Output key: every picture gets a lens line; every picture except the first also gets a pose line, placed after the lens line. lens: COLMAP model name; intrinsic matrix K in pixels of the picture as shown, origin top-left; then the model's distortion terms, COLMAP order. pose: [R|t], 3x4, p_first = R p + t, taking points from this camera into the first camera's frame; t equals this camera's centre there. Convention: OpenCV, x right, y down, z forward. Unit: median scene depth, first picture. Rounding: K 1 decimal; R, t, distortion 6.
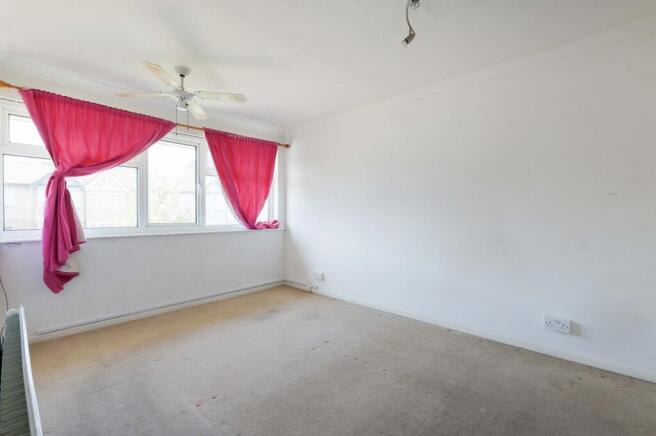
lens RADIAL K [[286.6, 0, 328.0], [0, 286.6, 218.0], [0, 0, 1]] dist [0.000307, -0.000033]
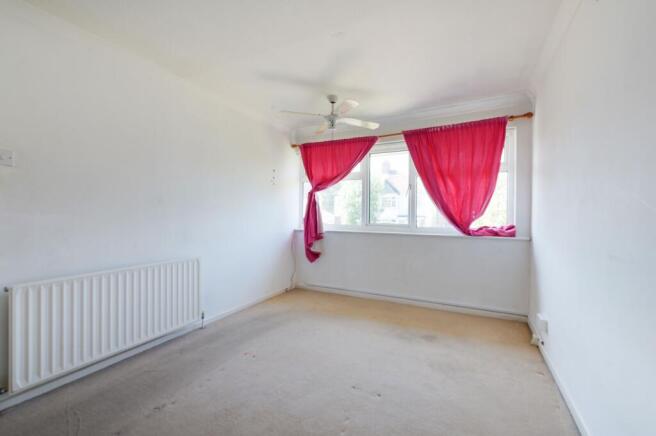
lens RADIAL K [[286.4, 0, 332.5], [0, 286.4, 212.2], [0, 0, 1]] dist [-0.000784, -0.000047]
pose [[0.265281, -0.008038, -0.964138, 0.452529], [-0.022265, 0.999648, -0.014460, -0.005362], [0.963914, 0.025303, 0.265008, 0.460941]]
